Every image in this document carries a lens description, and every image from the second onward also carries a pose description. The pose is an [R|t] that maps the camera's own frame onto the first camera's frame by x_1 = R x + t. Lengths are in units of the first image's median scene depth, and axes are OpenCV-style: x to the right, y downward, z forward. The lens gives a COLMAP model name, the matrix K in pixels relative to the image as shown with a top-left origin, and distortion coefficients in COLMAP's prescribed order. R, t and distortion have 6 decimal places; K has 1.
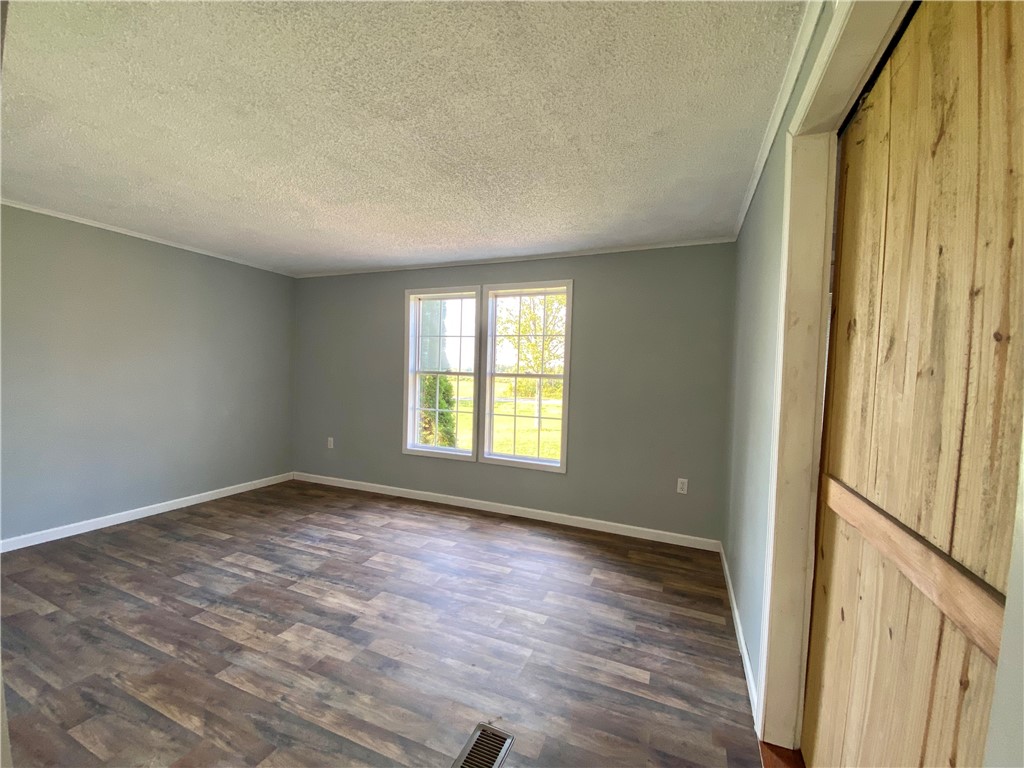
lens RADIAL K [[410.6, 0, 510.3], [0, 410.6, 383.0], [0, 0, 1]] dist [0.025591, -0.023276]
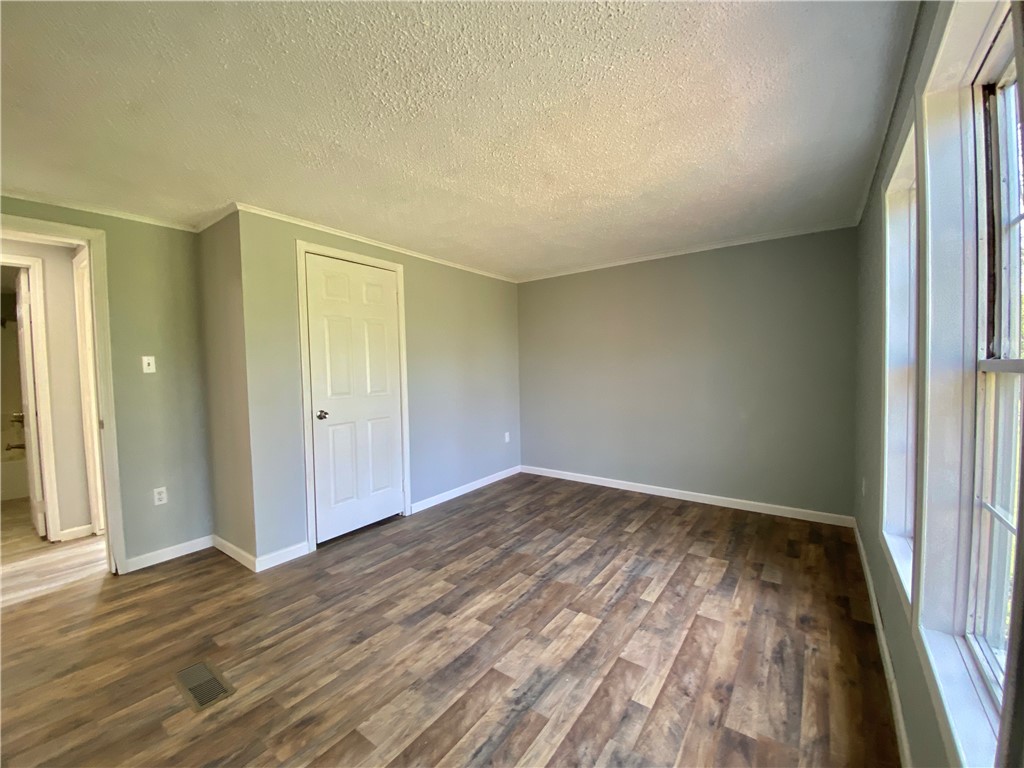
lens RADIAL K [[410.6, 0, 510.3], [0, 410.6, 383.0], [0, 0, 1]] dist [0.025591, -0.023276]
pose [[-0.226594, 0.019554, -0.973793, 0.432338], [-0.012493, 0.999658, 0.022980, -0.022526], [0.973909, 0.017373, -0.226272, 1.026367]]
